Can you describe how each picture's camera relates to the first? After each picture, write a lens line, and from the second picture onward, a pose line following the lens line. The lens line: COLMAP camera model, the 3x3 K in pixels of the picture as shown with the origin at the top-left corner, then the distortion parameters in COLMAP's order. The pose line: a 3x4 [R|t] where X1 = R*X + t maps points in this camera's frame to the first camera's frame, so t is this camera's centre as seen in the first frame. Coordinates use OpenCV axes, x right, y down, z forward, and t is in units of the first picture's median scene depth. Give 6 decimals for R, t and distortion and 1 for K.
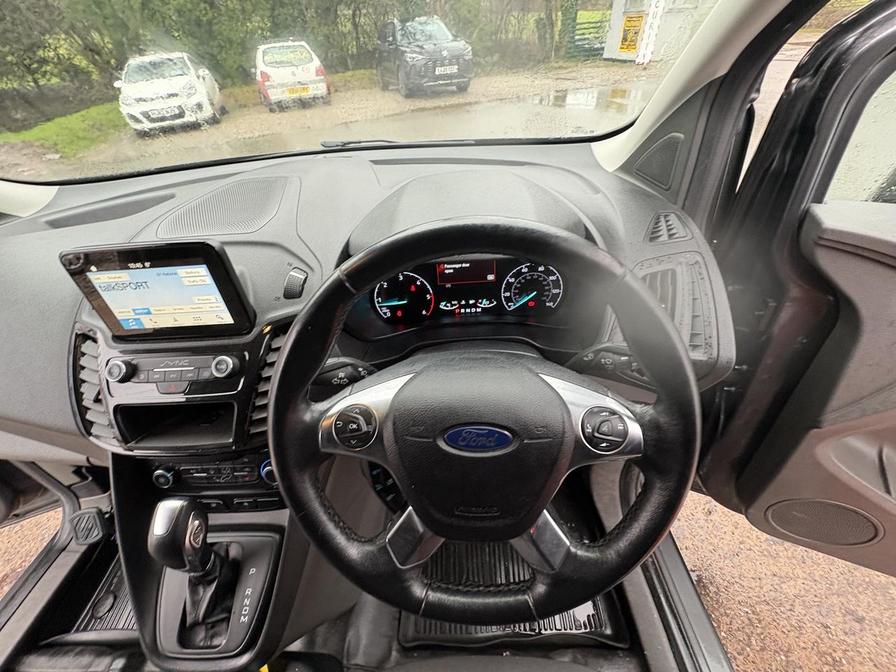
lens RADIAL K [[354.3, 0, 450.7], [0, 354.3, 346.6], [0, 0, 1]] dist [0.001803, -0.000437]
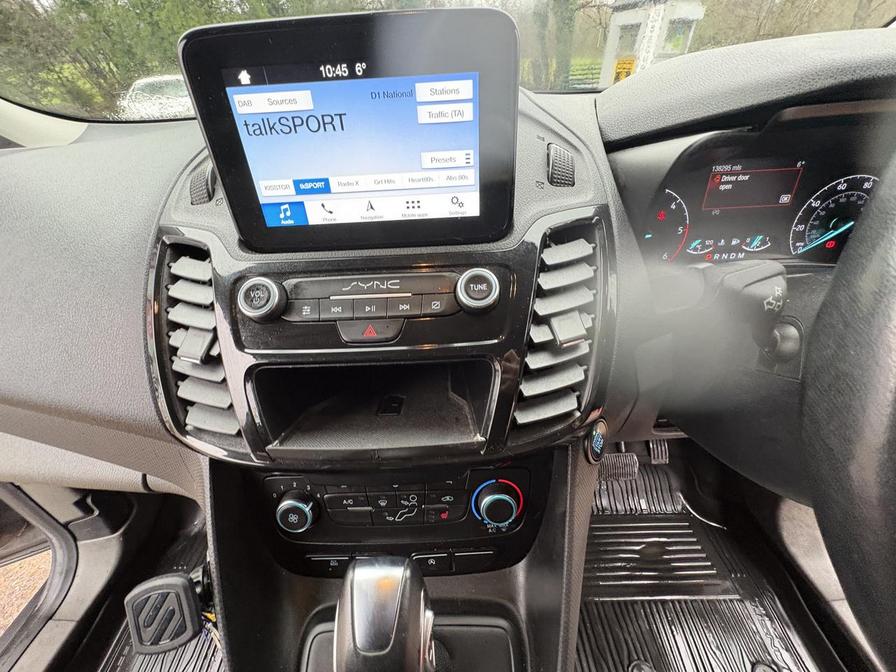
lens RADIAL K [[354.7, 0, 446.7], [0, 354.7, 348.6], [0, 0, 1]] dist [0.000064, 0.000056]
pose [[0.999578, 0.012039, 0.026441, -0.528972], [-0.010085, 0.997292, -0.072855, 0.135836], [-0.027246, 0.072558, 0.996992, 0.379962]]
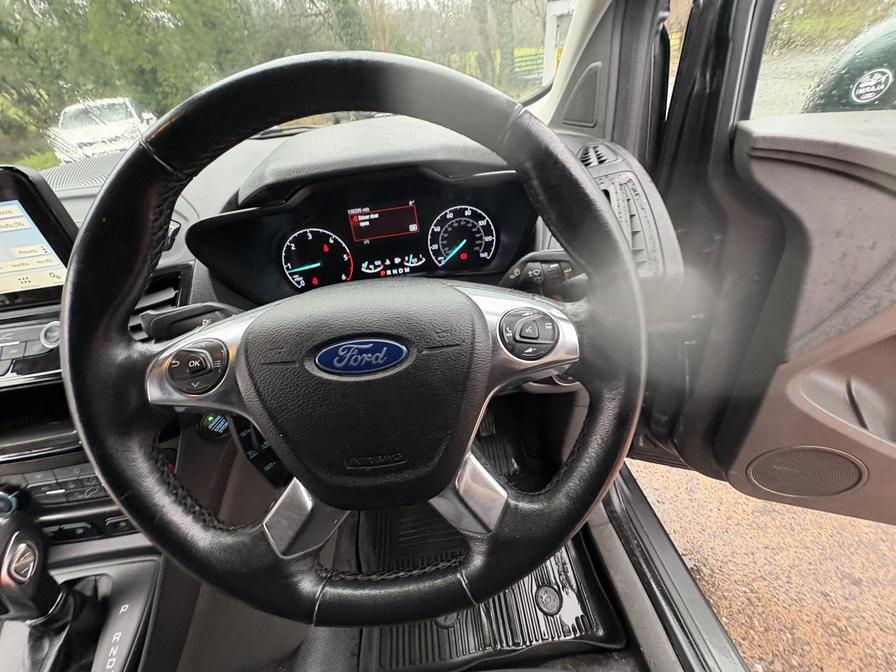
lens RADIAL K [[354.3, 0, 450.7], [0, 354.3, 346.6], [0, 0, 1]] dist [0.001803, -0.000437]
pose [[0.992883, -0.096396, 0.069929, 0.115349], [0.100972, 0.992755, -0.065139, 0.165845], [-0.063143, 0.071736, 0.995423, 0.134776]]
